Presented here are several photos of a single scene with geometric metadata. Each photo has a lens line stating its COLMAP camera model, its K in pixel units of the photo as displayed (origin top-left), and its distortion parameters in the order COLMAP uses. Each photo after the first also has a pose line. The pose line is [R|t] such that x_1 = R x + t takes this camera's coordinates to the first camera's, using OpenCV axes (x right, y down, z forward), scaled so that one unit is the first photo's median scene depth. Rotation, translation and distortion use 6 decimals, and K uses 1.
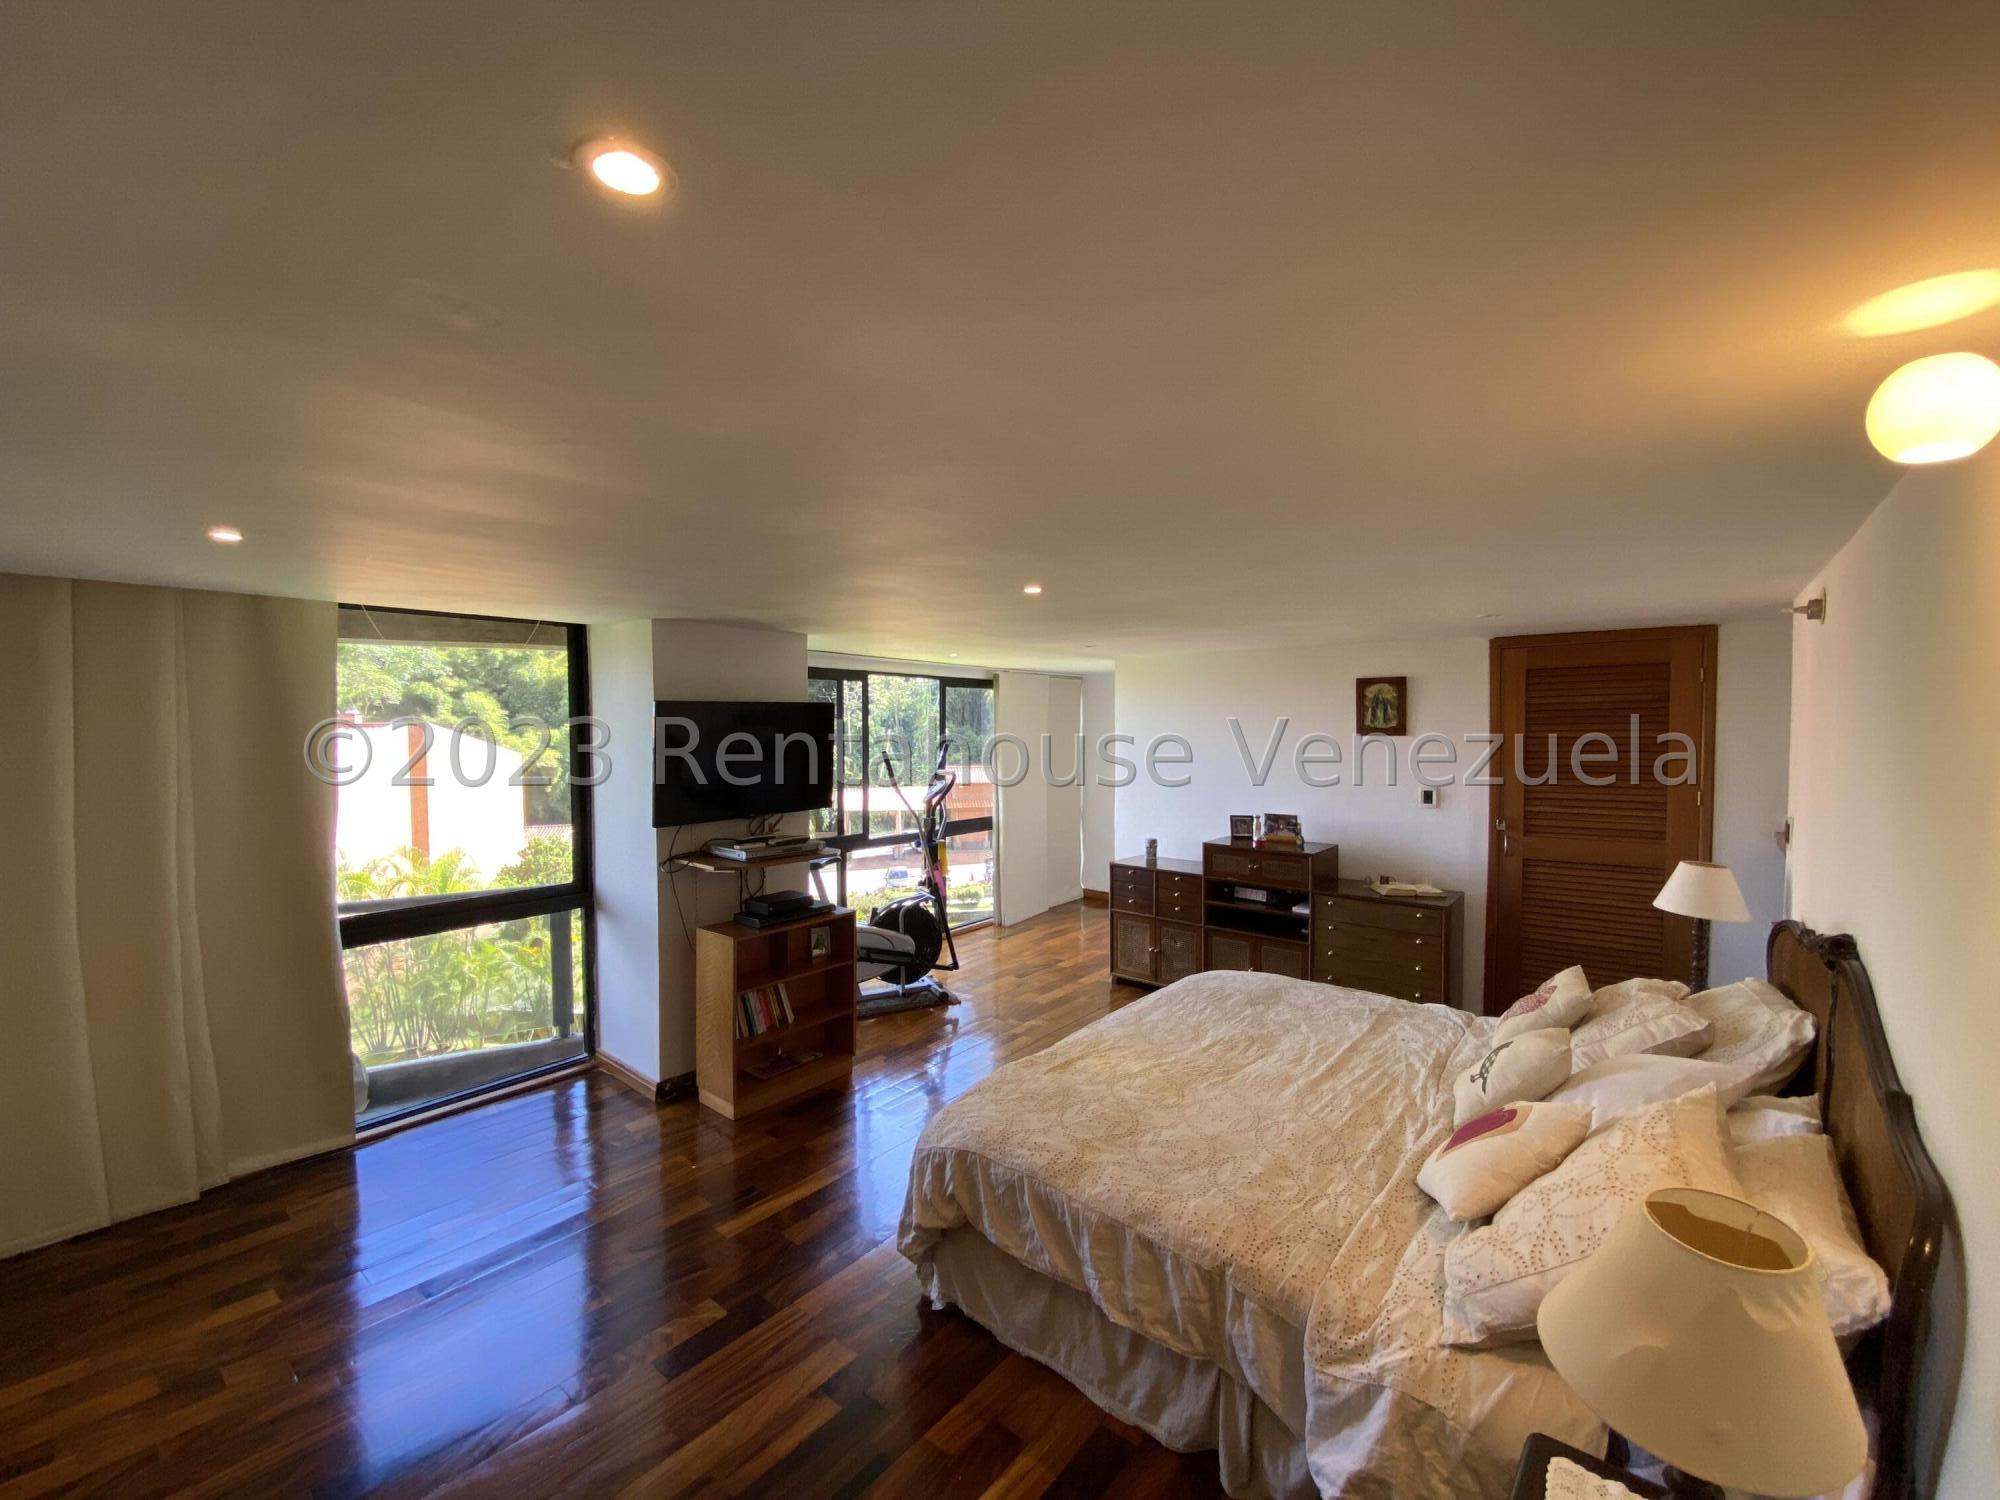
lens RADIAL K [[812.3, 0, 1000.0], [0, 812.3, 750.0], [0, 0, 1]] dist [0.000278, 0.000058]
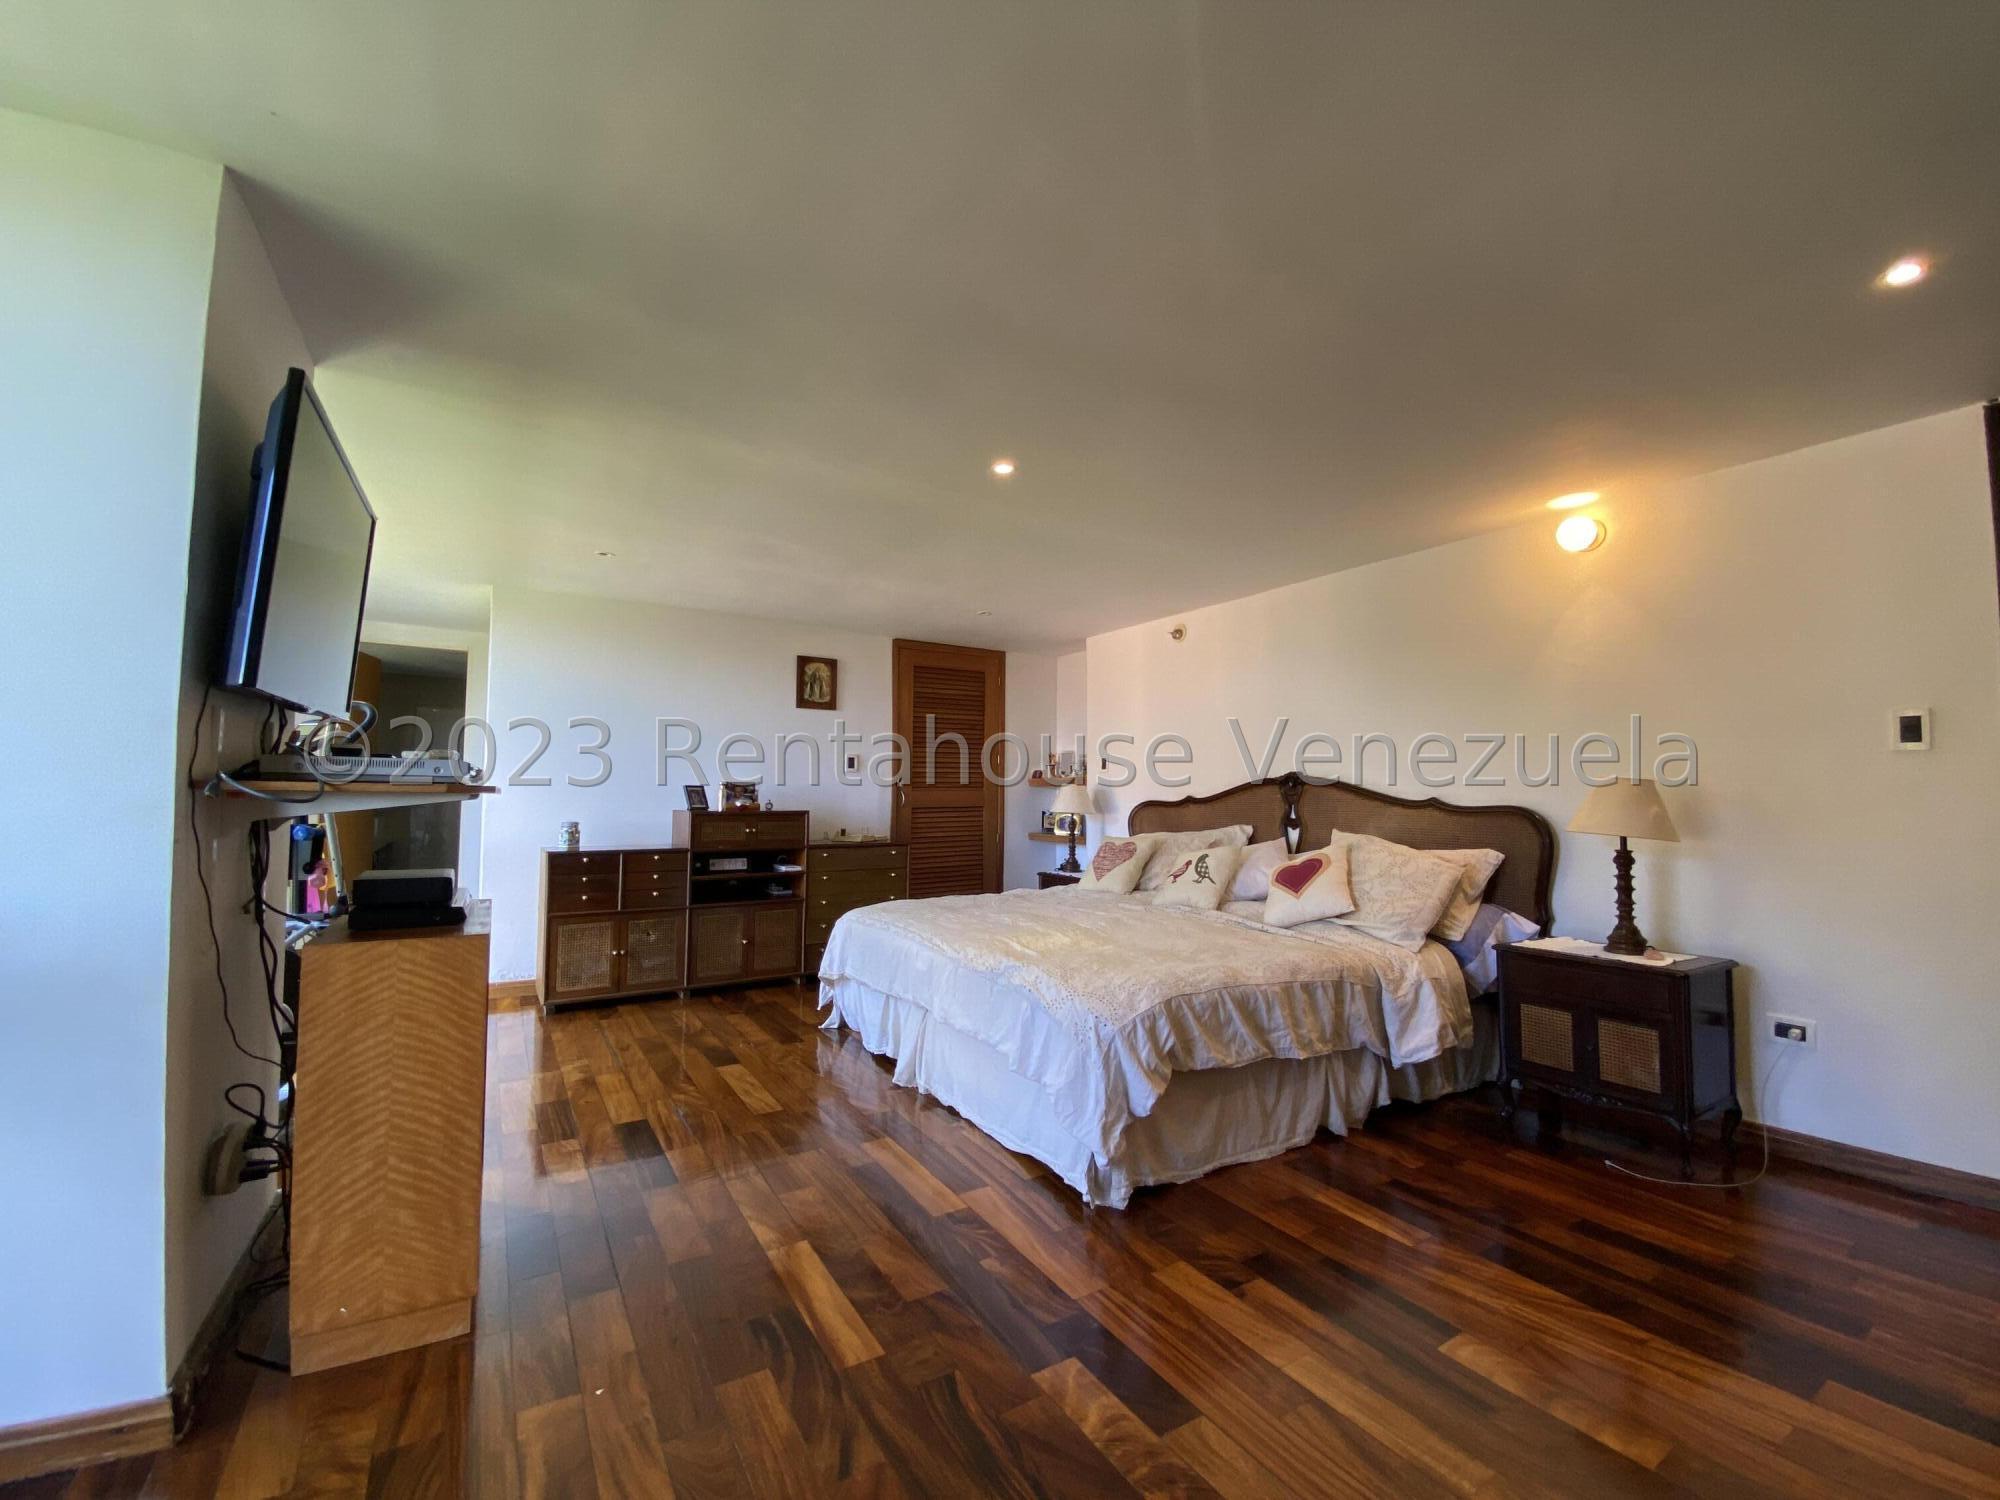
lens RADIAL K [[813.6, 0, 1000.0], [0, 813.6, 750.0], [0, 0, 1]] dist [0.031062, 0.000010]
pose [[0.319292, 0.062325, 0.945605, -0.510786], [0.019336, 0.997199, -0.072255, 0.125618], [-0.947459, 0.041355, 0.317192, 0.418069]]
